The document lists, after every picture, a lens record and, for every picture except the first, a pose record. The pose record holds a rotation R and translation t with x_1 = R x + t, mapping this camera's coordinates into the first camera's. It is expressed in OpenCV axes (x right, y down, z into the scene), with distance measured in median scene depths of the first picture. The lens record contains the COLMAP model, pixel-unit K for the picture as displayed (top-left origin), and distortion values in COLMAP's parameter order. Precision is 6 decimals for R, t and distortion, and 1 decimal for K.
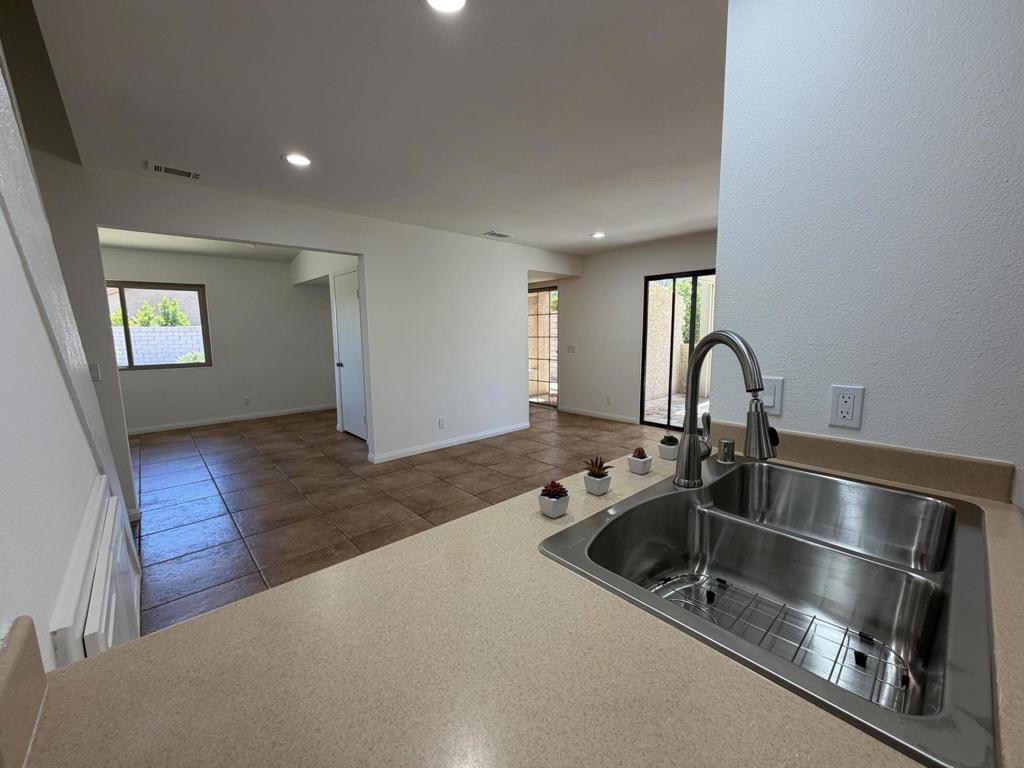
lens RADIAL K [[411.3, 0, 512.2], [0, 411.3, 383.2], [0, 0, 1]] dist [-0.000099, -0.001431]
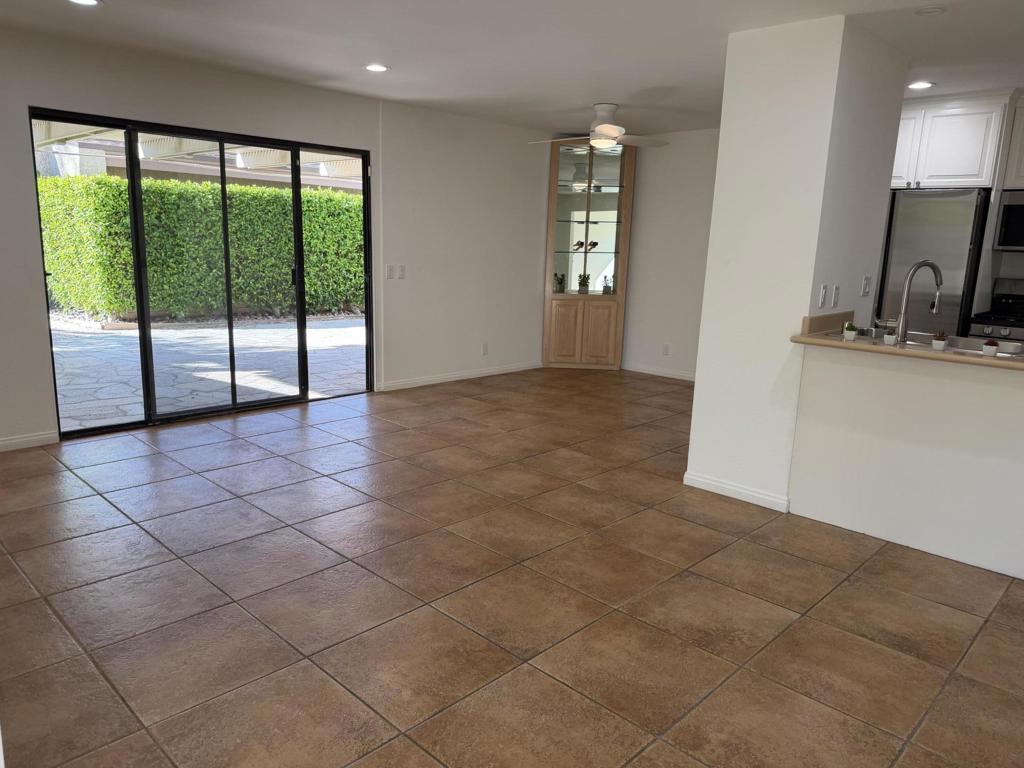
lens RADIAL K [[721.1, 0, 507.2], [0, 721.1, 386.7], [0, 0, 1]] dist [0.056268, -0.080351]
pose [[-0.074439, -0.187716, 0.979399, -0.667647], [0.095137, 0.976307, 0.194354, -0.090827], [-0.992677, 0.107644, -0.054817, 0.726481]]
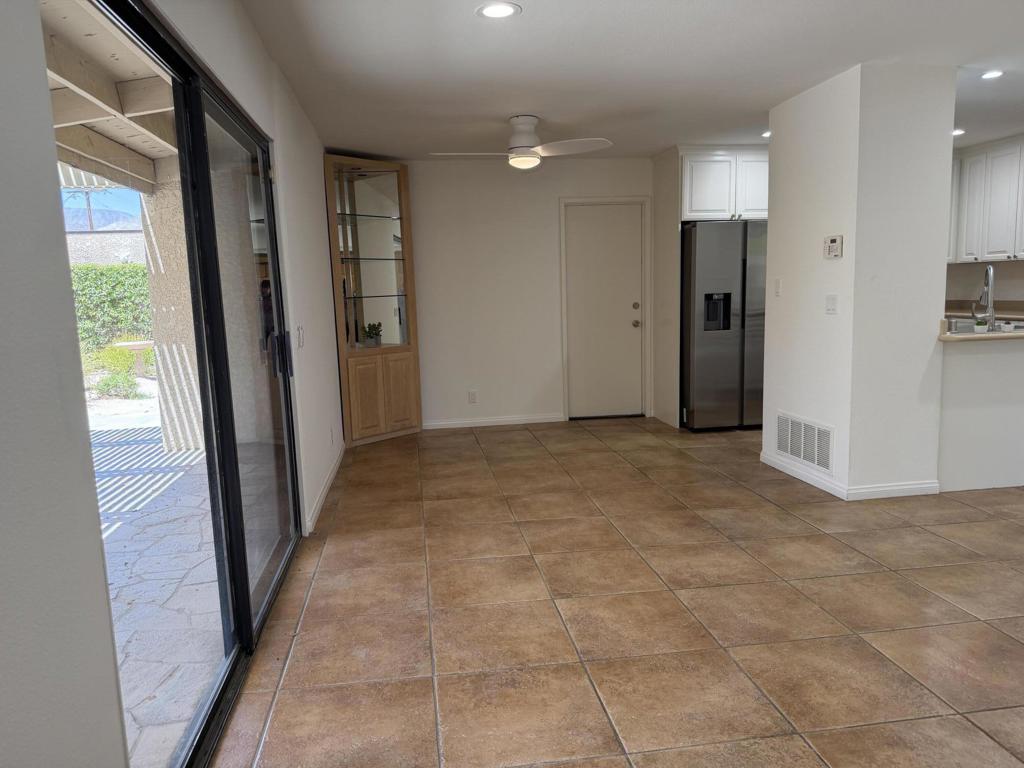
lens RADIAL K [[721.1, 0, 504.0], [0, 721.1, 386.4], [0, 0, 1]] dist [0.056268, -0.080351]
pose [[-0.828422, -0.033853, 0.559081, 0.091849], [0.116075, 0.966126, 0.230495, -0.178382], [-0.547945, 0.255843, -0.796430, 1.447218]]
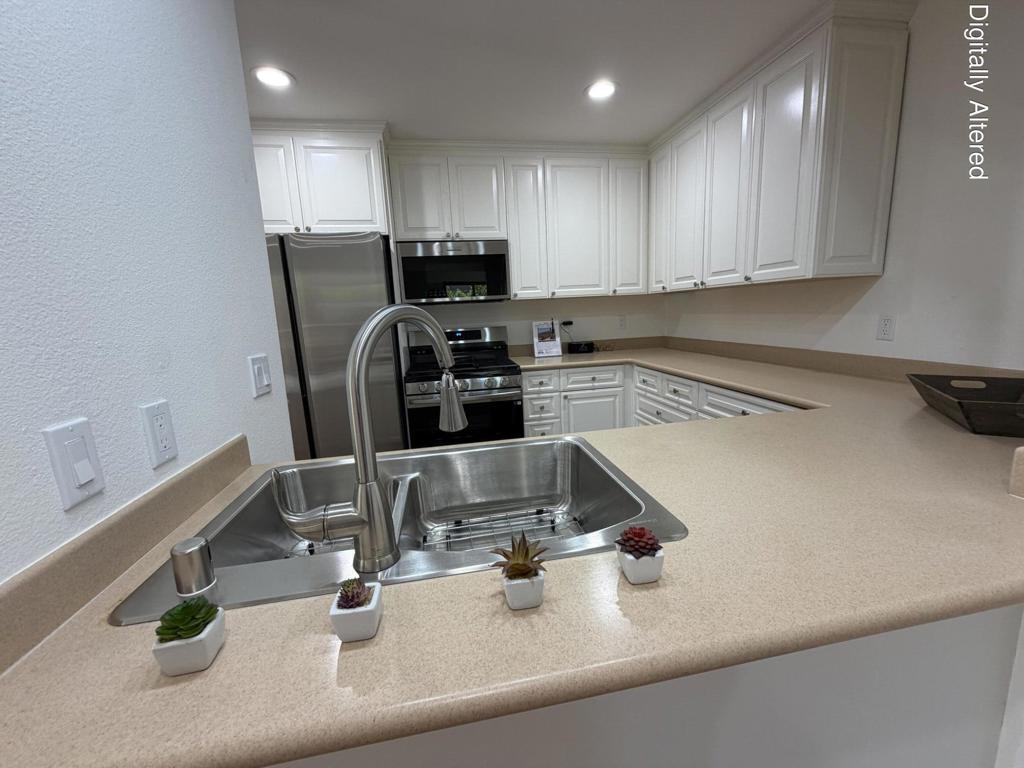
lens RADIAL K [[411.3, 0, 509.9], [0, 411.3, 382.3], [0, 0, 1]] dist [-0.000099, -0.001431]
pose [[-0.843886, -0.034033, 0.535442, -0.019211], [0.132877, 0.953637, 0.270036, -0.036506], [-0.519808, 0.299028, -0.800239, 0.320402]]
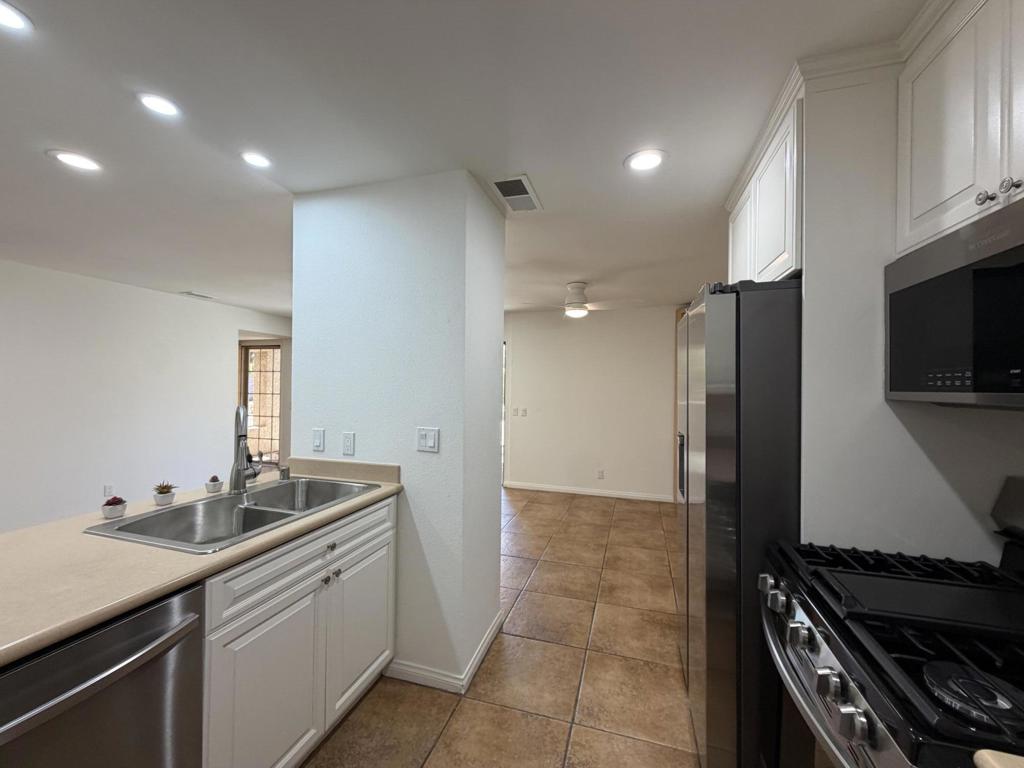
lens RADIAL K [[411.3, 0, 513.8], [0, 411.3, 383.6], [0, 0, 1]] dist [-0.000099, -0.001431]
pose [[0.853923, 0.026490, 0.519725, 0.122888], [0.041519, 0.992052, -0.118781, 0.010540], [-0.518740, 0.123008, 0.846036, -0.264158]]
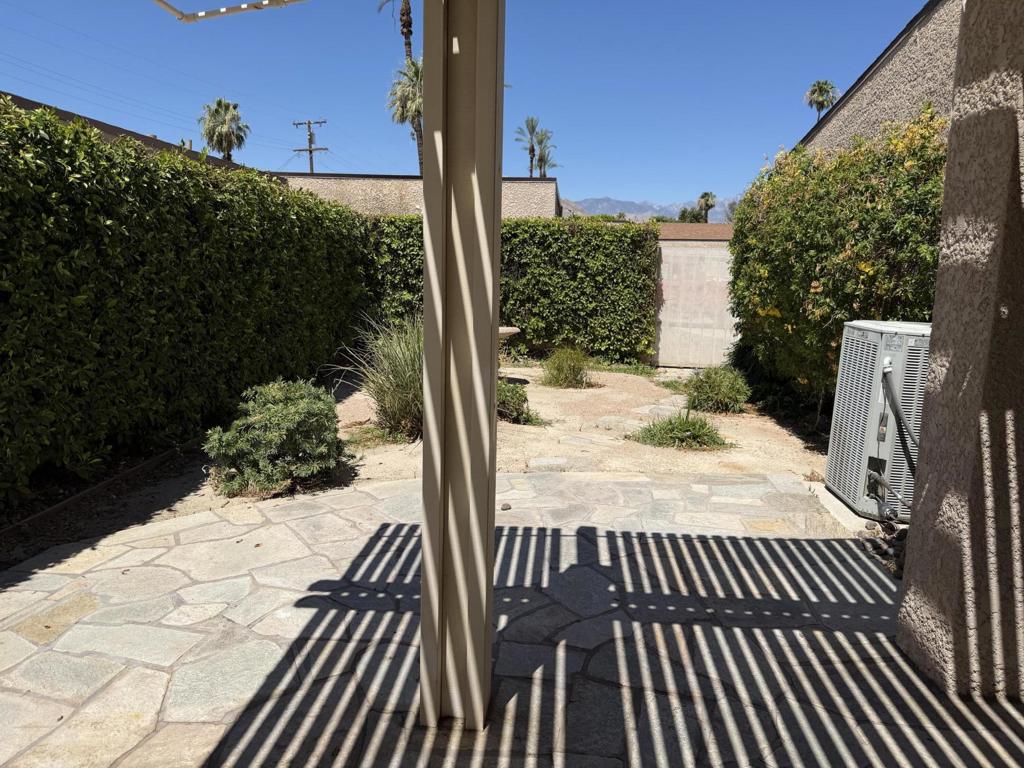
lens RADIAL K [[721.1, 0, 514.2], [0, 721.1, 379.1], [0, 0, 1]] dist [0.056268, -0.080351]
pose [[-0.694453, -0.116113, 0.710108, 1.376225], [0.077621, 0.969045, 0.234364, -0.182468], [-0.715339, 0.217874, -0.663944, 1.232909]]
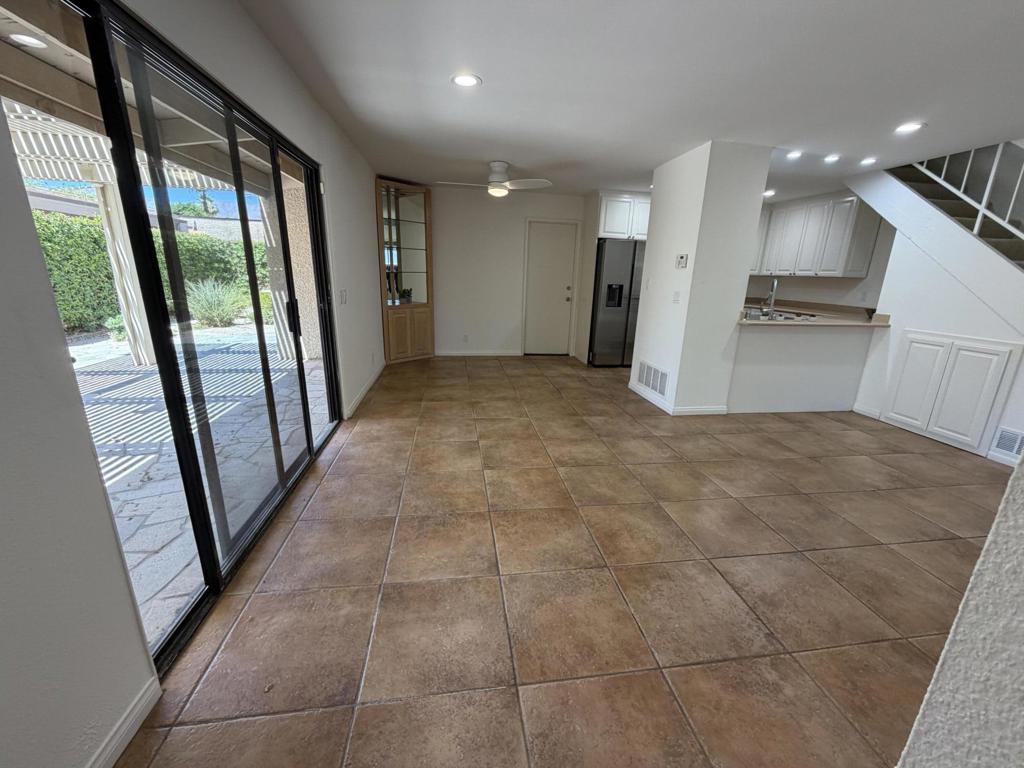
lens RADIAL K [[411.3, 0, 514.1], [0, 411.3, 381.3], [0, 0, 1]] dist [-0.000099, -0.001431]
pose [[-0.837459, -0.152781, 0.524709, 0.073382], [0.051099, 0.934030, 0.353521, -0.173297], [-0.544105, 0.322871, -0.774405, 1.351278]]
